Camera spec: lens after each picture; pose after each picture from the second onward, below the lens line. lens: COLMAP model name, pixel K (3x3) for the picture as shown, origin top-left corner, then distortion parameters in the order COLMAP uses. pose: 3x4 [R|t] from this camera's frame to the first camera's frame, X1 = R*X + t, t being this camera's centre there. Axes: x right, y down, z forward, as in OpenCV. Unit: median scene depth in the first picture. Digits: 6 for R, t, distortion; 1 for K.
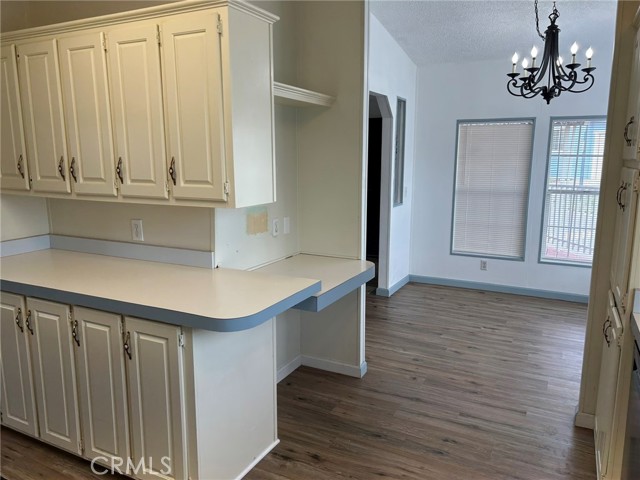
lens RADIAL K [[475.3, 0, 320.3], [0, 475.3, 235.7], [0, 0, 1]] dist [0.073399, -0.097938]
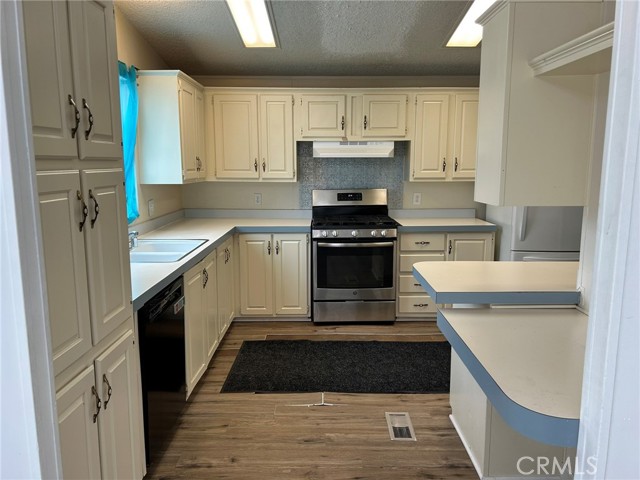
lens RADIAL K [[475.3, 0, 320.3], [0, 475.3, 235.7], [0, 0, 1]] dist [0.073399, -0.097938]
pose [[-0.891071, 0.064667, -0.449233, 0.329798], [-0.075996, 0.954565, 0.288151, -0.136491], [0.447455, 0.290902, -0.845671, 0.905442]]
